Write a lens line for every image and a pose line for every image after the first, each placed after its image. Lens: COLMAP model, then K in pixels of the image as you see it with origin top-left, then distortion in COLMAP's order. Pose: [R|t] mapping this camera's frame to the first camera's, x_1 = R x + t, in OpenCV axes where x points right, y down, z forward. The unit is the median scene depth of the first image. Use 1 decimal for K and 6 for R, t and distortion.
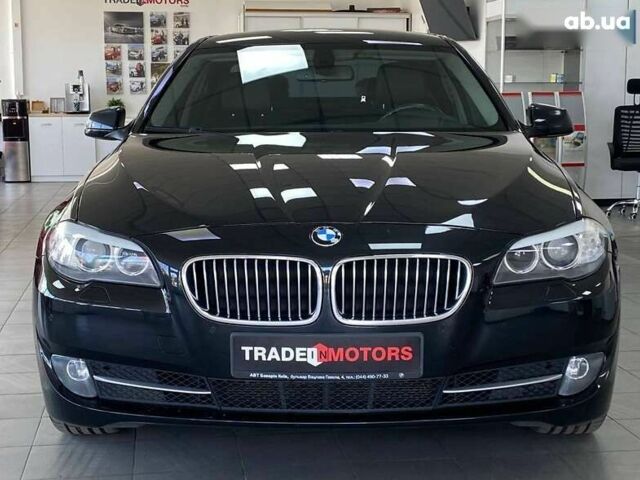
lens RADIAL K [[1137.8, 0, 316.5], [0, 1137.8, 239.7], [0, 0, 1]] dist [0.132268, 0.000000]
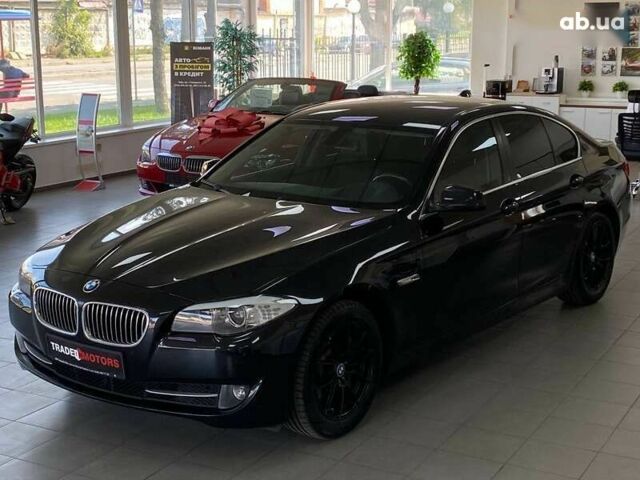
lens RADIAL K [[1056.5, 0, 323.8], [0, 1056.5, 237.3], [0, 0, 1]] dist [0.092555, 0.000000]
pose [[0.804427, 0.120746, -0.581650, 0.255966], [-0.076964, 0.992057, 0.099501, -0.055217], [0.589044, -0.035275, 0.807330, -0.012154]]
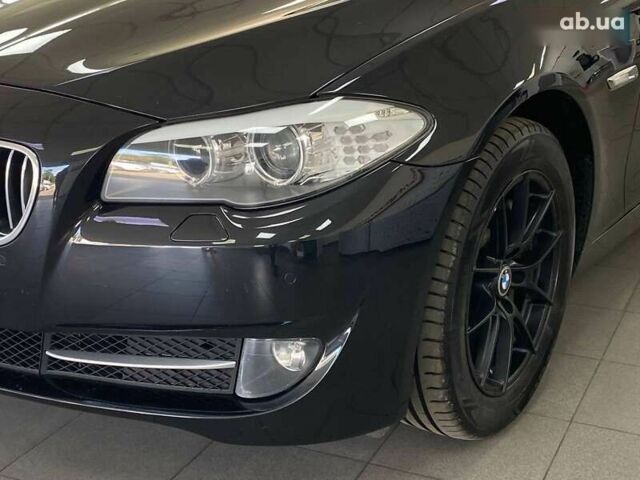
lens RADIAL K [[1056.5, 0, 324.4], [0, 1056.5, 244.3], [0, 0, 1]] dist [0.092555, 0.000000]
pose [[0.841686, 0.166703, -0.513590, 0.117899], [-0.058345, 0.973659, 0.220417, -0.014277], [0.536806, -0.155556, 0.829242, 0.133203]]
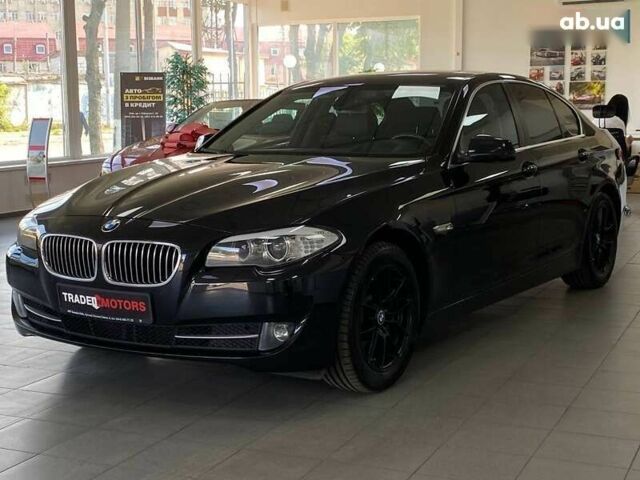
lens RADIAL K [[1056.5, 0, 316.6], [0, 1056.5, 236.6], [0, 0, 1]] dist [0.092555, 0.000000]
pose [[0.846040, 0.061995, -0.529503, 0.214868], [-0.062265, 0.997909, 0.017350, -0.006409], [0.529471, 0.018291, 0.848131, -0.012174]]
